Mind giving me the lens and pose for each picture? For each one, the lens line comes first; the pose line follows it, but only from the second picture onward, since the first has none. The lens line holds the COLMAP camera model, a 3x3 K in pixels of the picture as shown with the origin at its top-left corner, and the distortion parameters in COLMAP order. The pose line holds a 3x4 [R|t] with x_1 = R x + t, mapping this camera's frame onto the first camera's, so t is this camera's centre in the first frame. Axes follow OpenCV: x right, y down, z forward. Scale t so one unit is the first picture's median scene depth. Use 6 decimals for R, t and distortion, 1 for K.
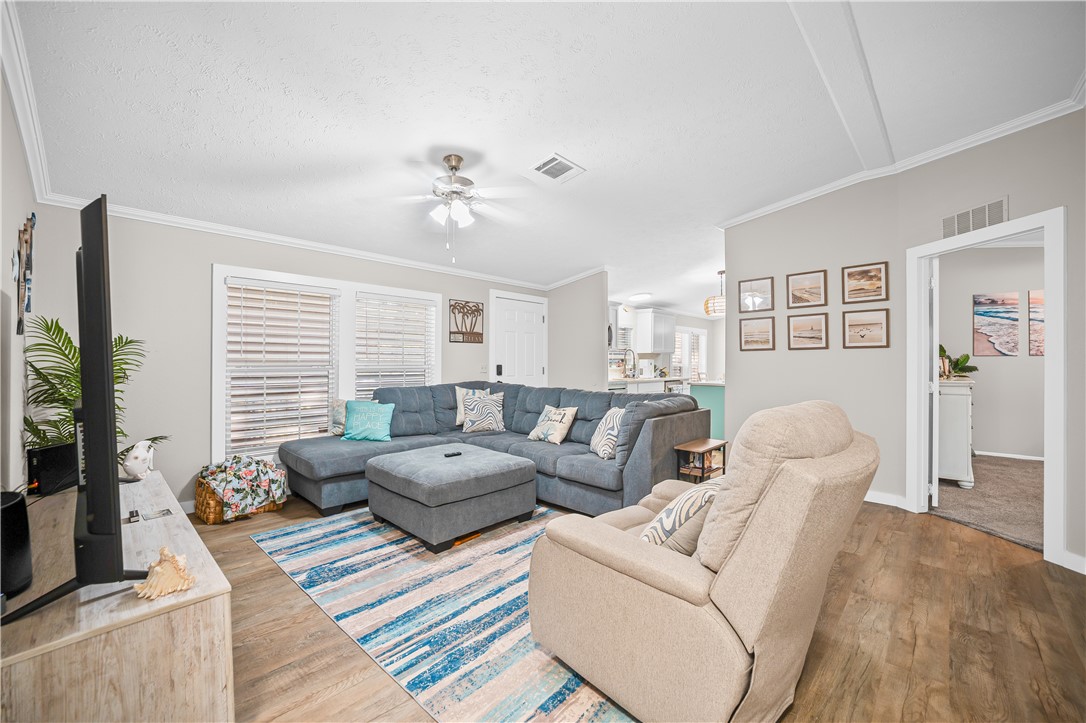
lens RADIAL K [[440.7, 0, 545.8], [0, 440.7, 364.9], [0, 0, 1]] dist [-0.026992, 0.006288]
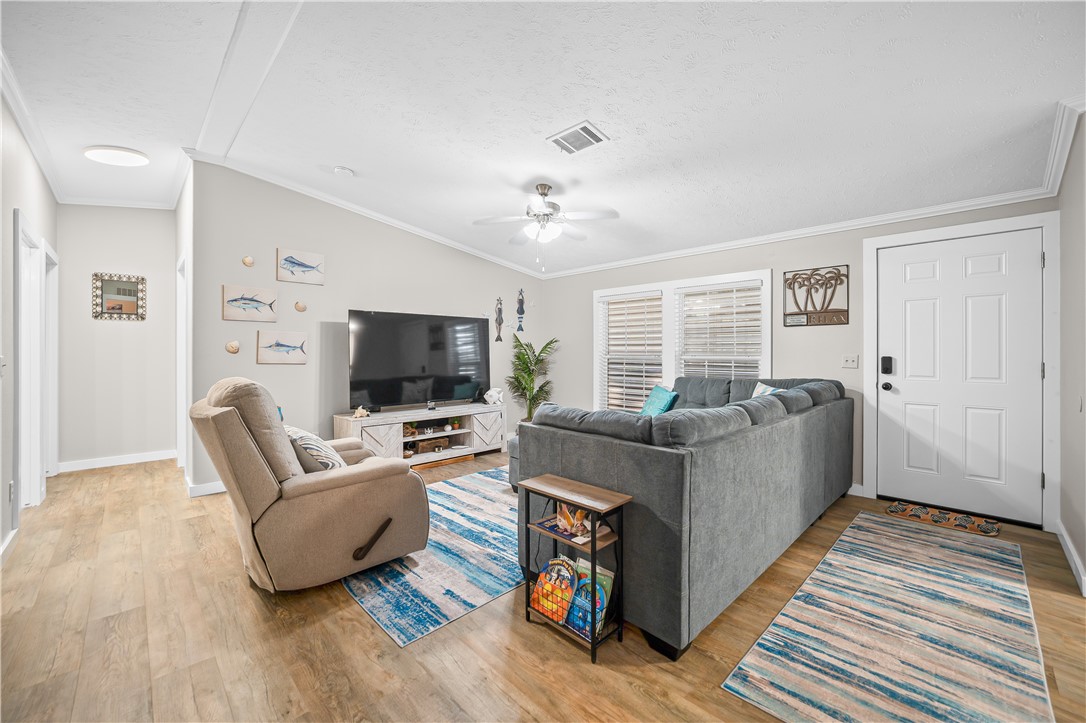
lens RADIAL K [[440.7, 0, 543.6], [0, 440.7, 358.3], [0, 0, 1]] dist [-0.026992, 0.006288]
pose [[-0.051827, 0.014077, -0.998557, 0.549390], [-0.006939, 0.999871, 0.014456, -0.003725], [0.998632, 0.007679, -0.051722, 0.572712]]
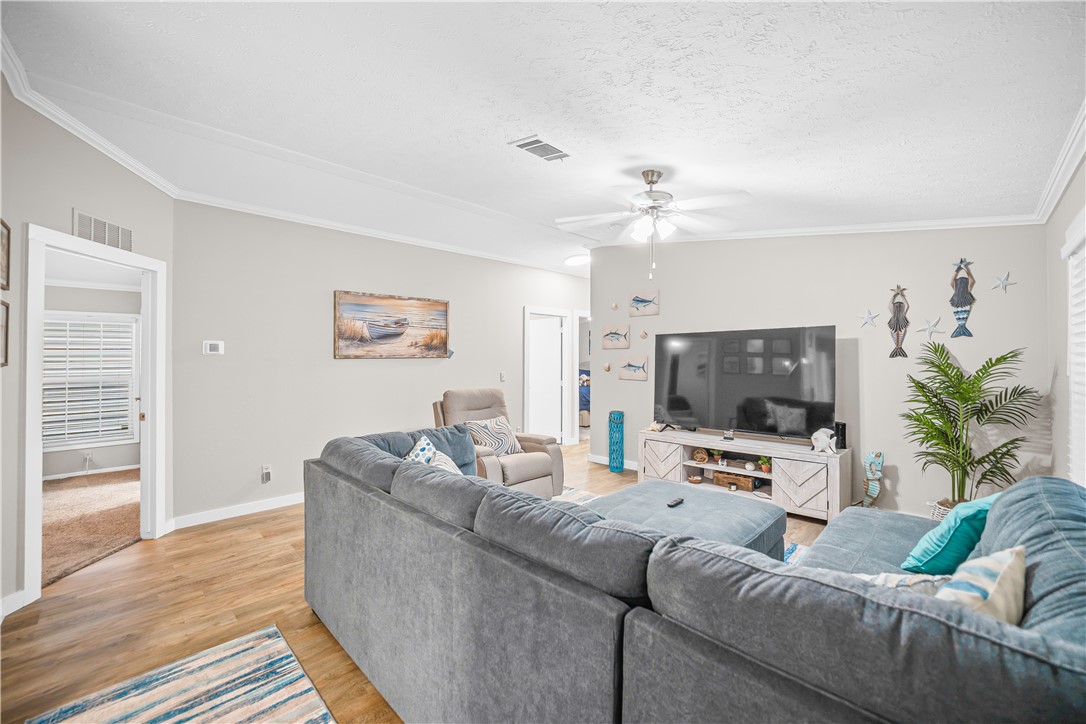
lens RADIAL K [[440.7, 0, 542.8], [0, 440.7, 357.0], [0, 0, 1]] dist [-0.026992, 0.006288]
pose [[-0.998887, 0.007990, 0.046494, -0.012716], [0.008016, 0.999968, 0.000371, -0.033175], [-0.046489, 0.000743, -0.998919, 1.071826]]
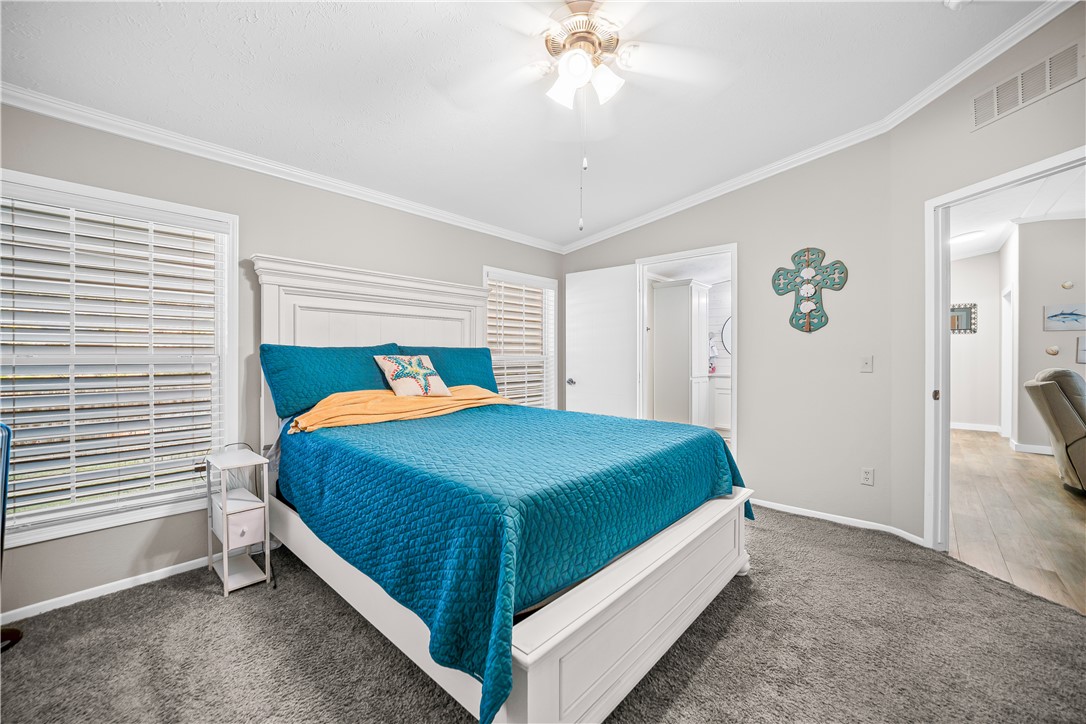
lens RADIAL K [[440.7, 0, 541.3], [0, 440.7, 355.8], [0, 0, 1]] dist [-0.026992, 0.006288]
pose [[-0.999566, -0.001120, -0.029454, 1.028277], [-0.001134, 0.999999, 0.000439, 0.005403], [0.029453, 0.000473, -0.999566, 0.947889]]
